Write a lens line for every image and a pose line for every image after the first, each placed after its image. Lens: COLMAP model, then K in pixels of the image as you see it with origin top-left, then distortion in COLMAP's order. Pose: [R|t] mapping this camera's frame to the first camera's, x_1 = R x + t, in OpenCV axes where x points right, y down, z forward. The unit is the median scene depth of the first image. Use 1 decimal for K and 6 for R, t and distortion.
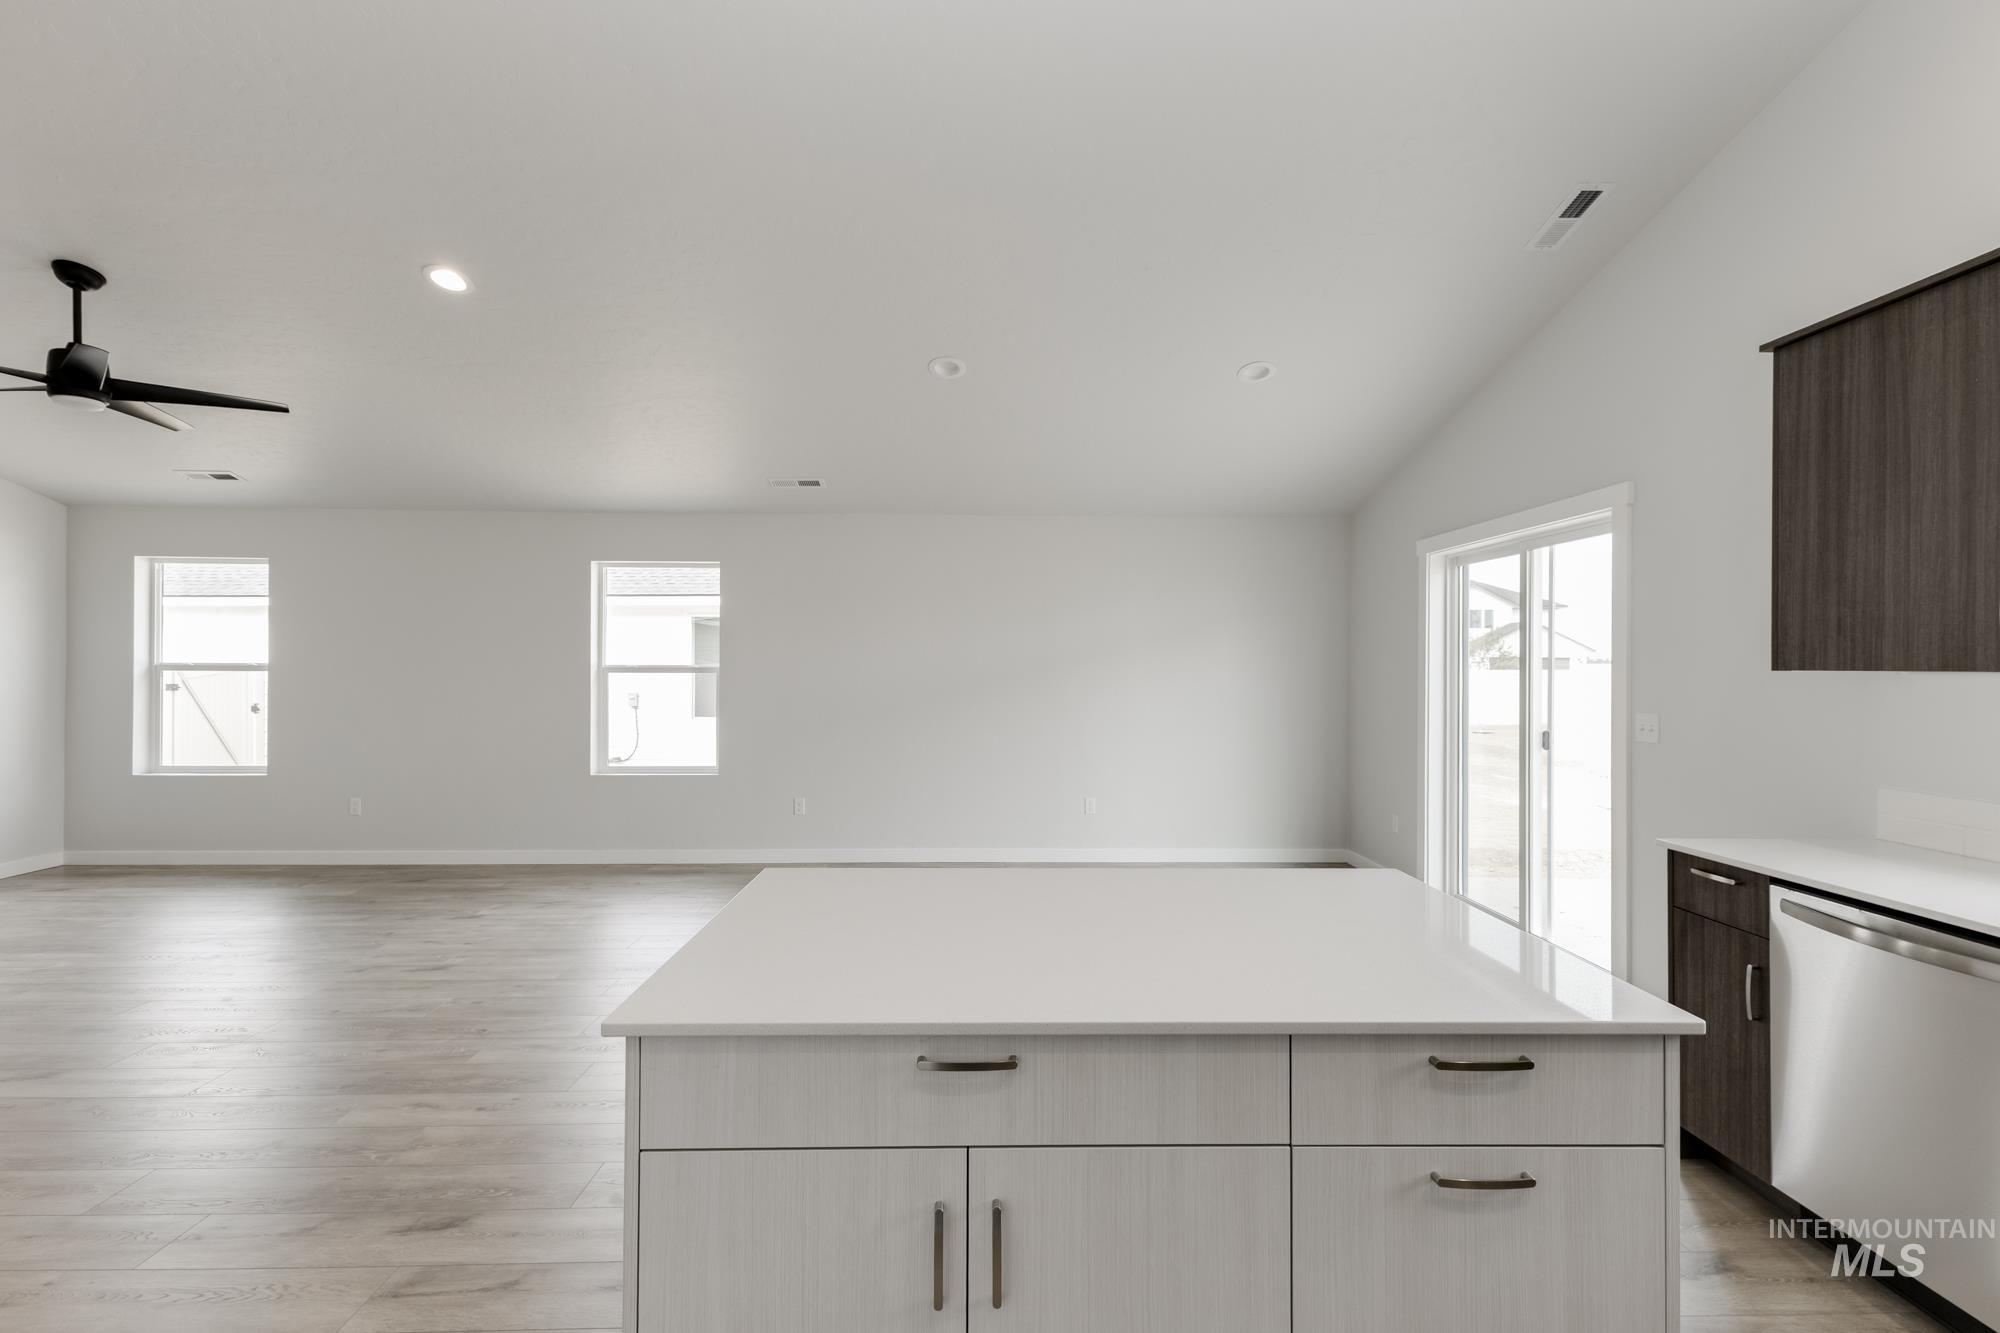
lens RADIAL K [[873.9, 0, 1004.6], [0, 873.9, 661.7], [0, 0, 1]] dist [0.001172, 0.000129]
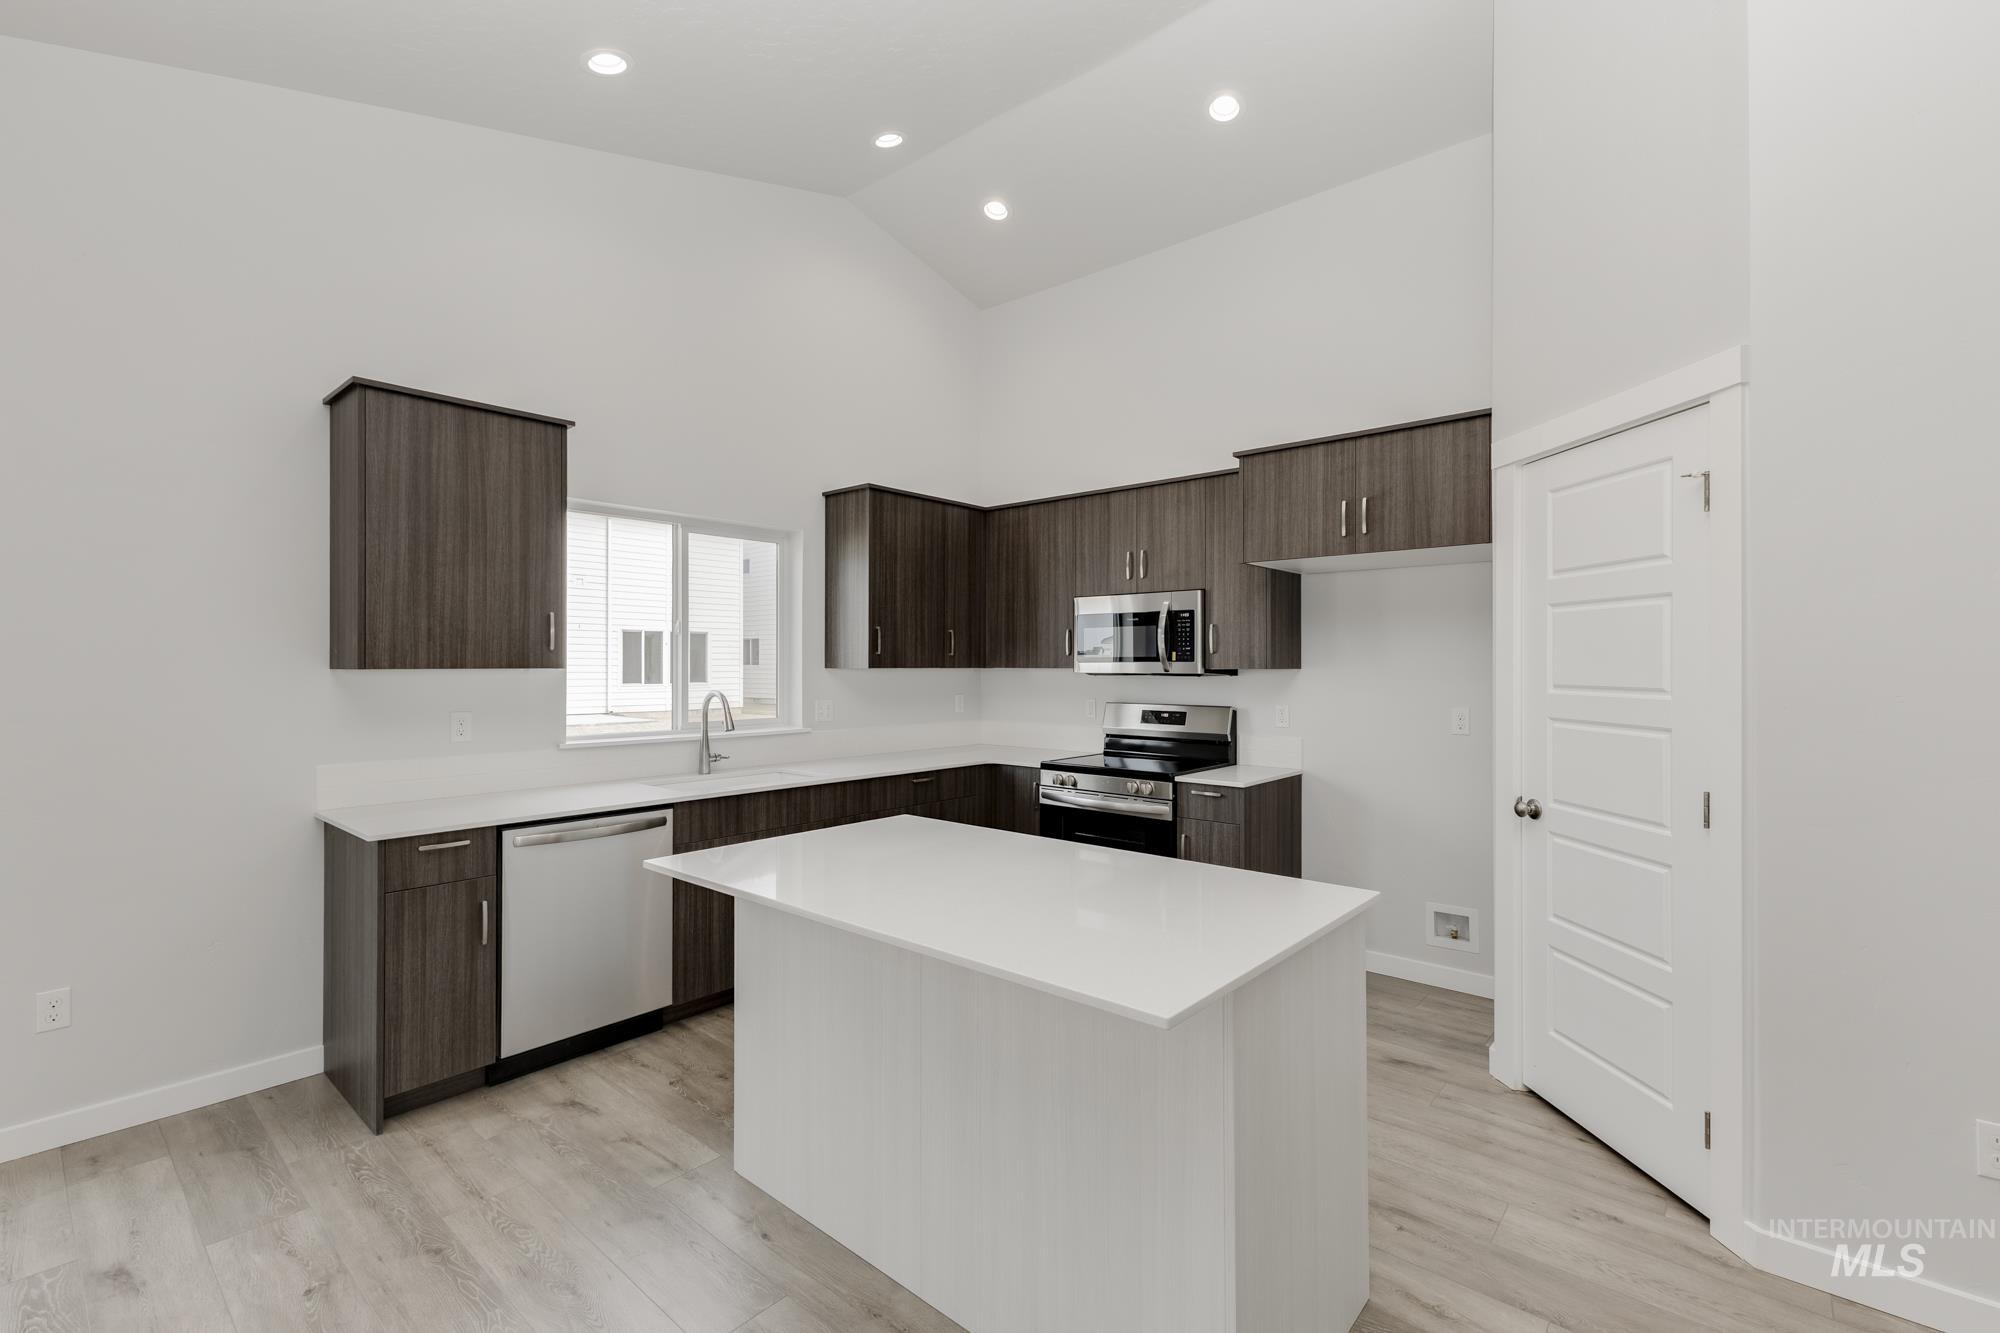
lens RADIAL K [[873.9, 0, 1004.6], [0, 873.9, 661.7], [0, 0, 1]] dist [0.001172, 0.000129]
pose [[-0.746708, -0.004941, 0.665134, -0.496939], [-0.005768, 0.999983, 0.000953, -0.006006], [-0.665127, -0.003125, -0.746724, 1.298780]]
